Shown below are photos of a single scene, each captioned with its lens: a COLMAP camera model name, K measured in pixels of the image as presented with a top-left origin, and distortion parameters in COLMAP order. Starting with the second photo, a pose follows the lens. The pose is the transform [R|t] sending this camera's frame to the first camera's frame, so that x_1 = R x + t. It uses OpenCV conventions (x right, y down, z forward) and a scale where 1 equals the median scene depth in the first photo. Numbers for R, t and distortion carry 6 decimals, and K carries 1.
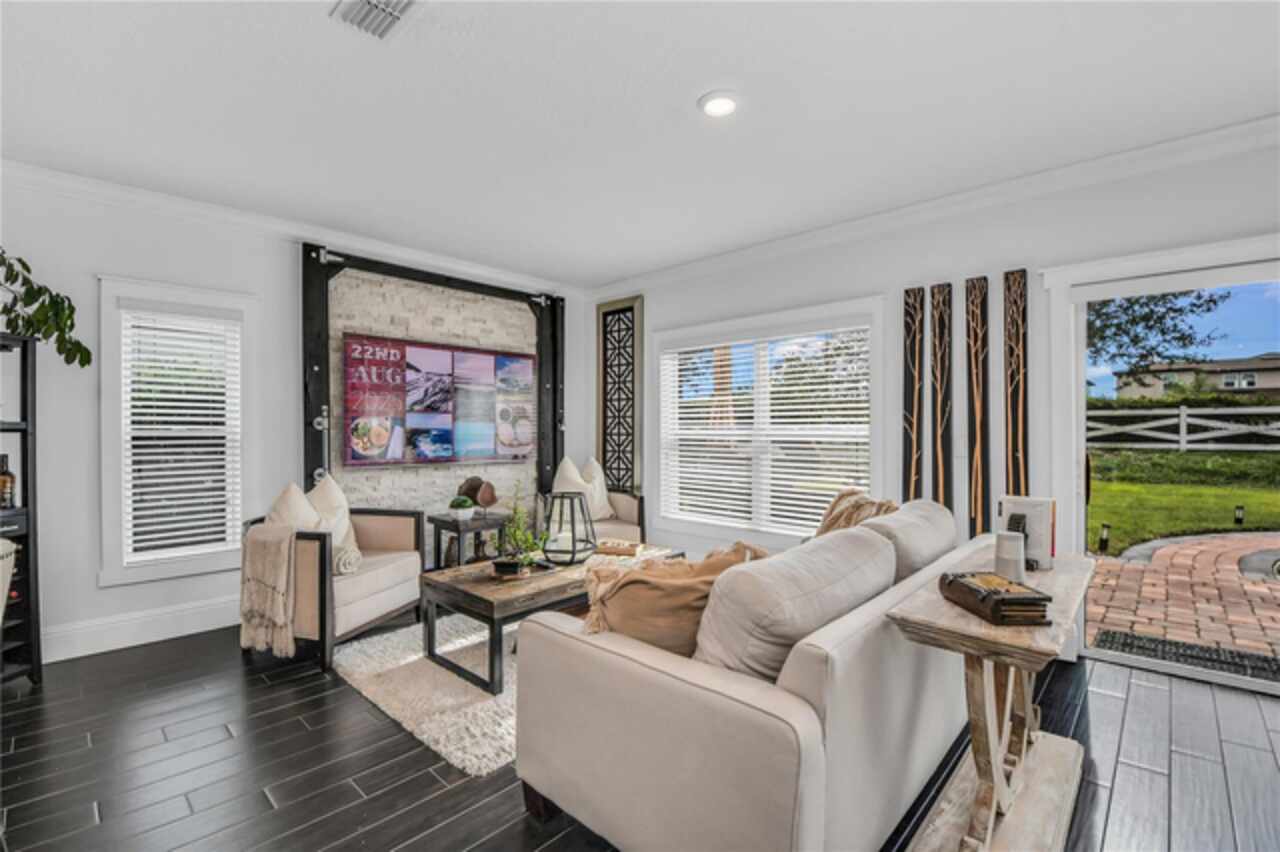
lens RADIAL K [[573.0, 0, 618.2], [0, 573.0, 430.3], [0, 0, 1]] dist [0.028593, -0.026137]
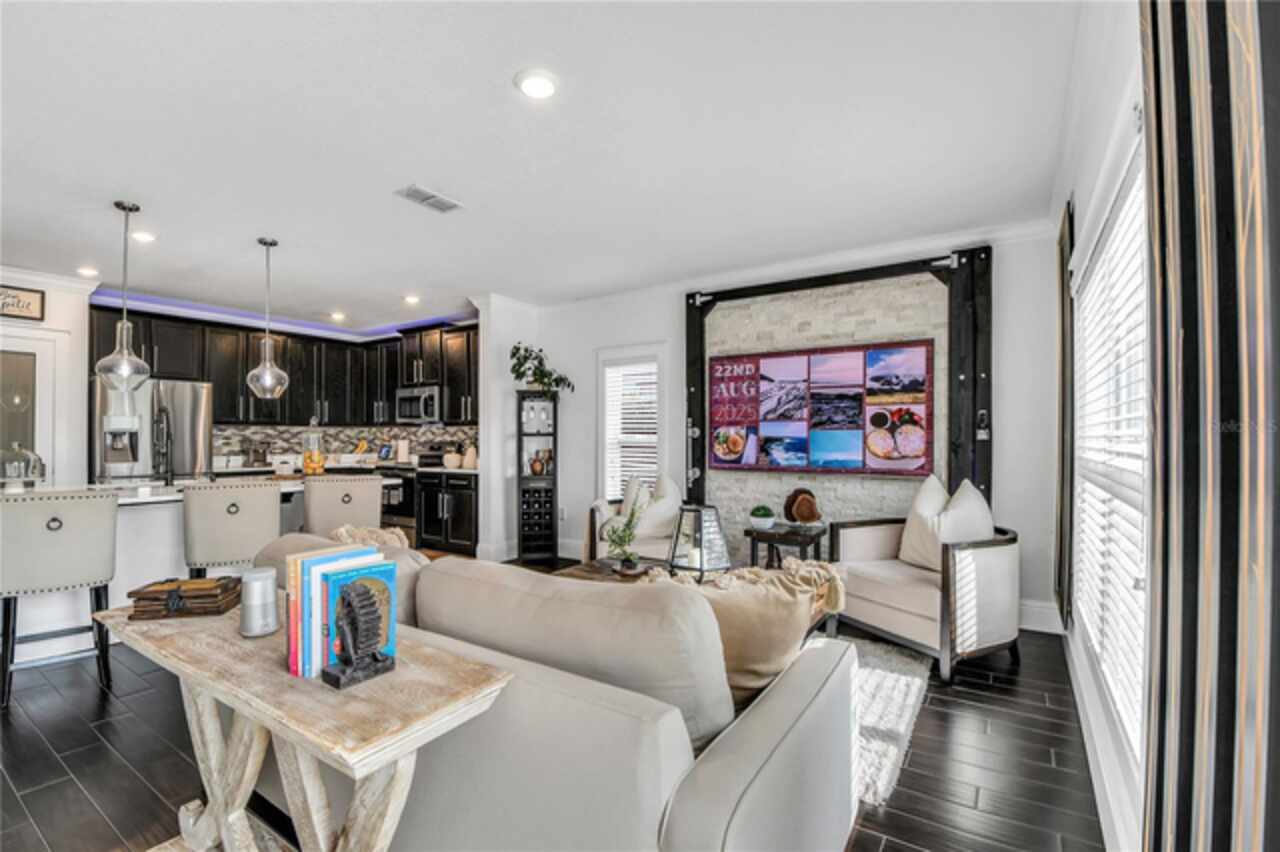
lens RADIAL K [[573.0, 0, 618.2], [0, 573.0, 430.3], [0, 0, 1]] dist [0.028593, -0.026137]
pose [[0.167776, -0.007132, -0.985799, 0.640776], [-0.001668, 0.999970, -0.007518, -0.006332], [0.985824, 0.002906, 0.167759, 0.569561]]
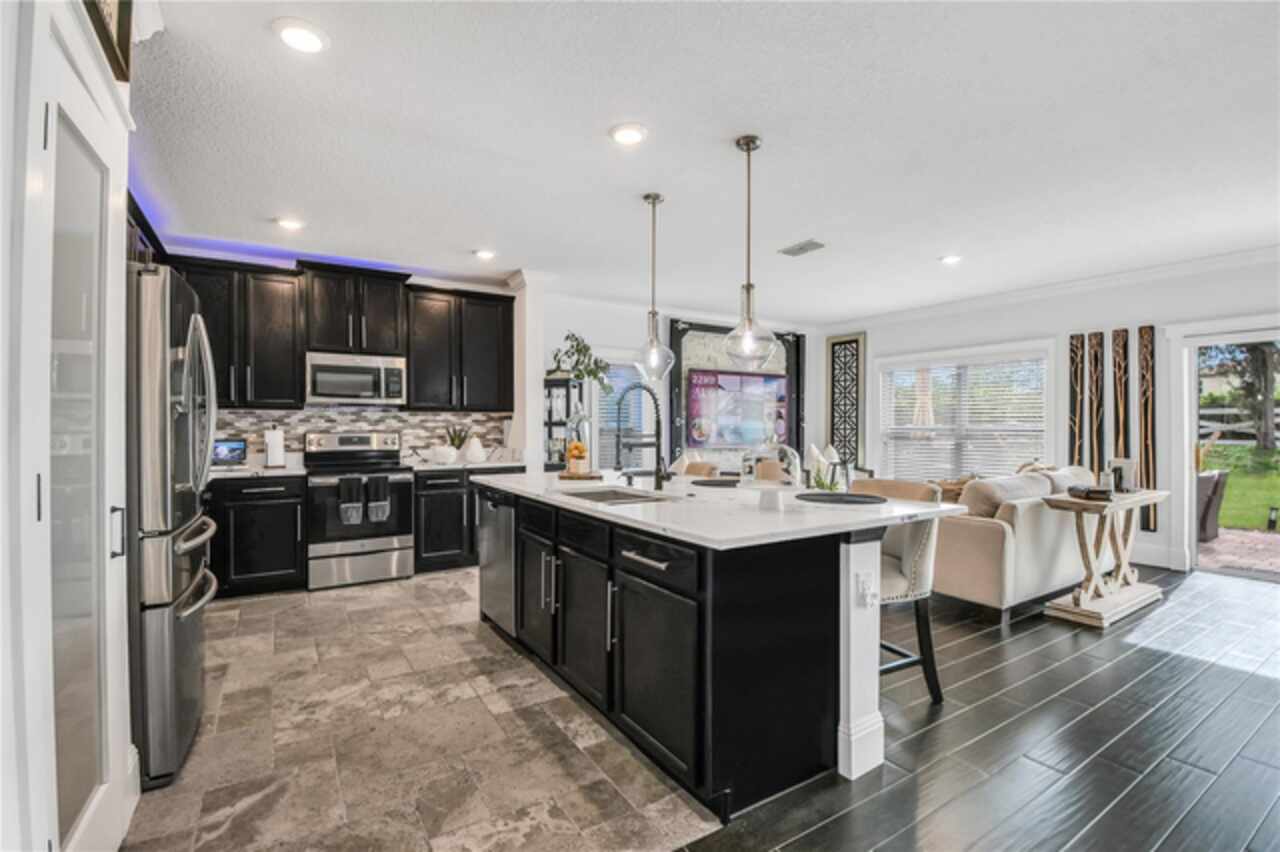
lens RADIAL K [[573.0, 0, 618.2], [0, 573.0, 430.3], [0, 0, 1]] dist [0.028593, -0.026137]
pose [[0.970011, 0.003300, -0.243039, -0.249986], [-0.001941, 0.999981, 0.005830, 0.003342], [0.243054, -0.005184, 0.969999, -0.660591]]
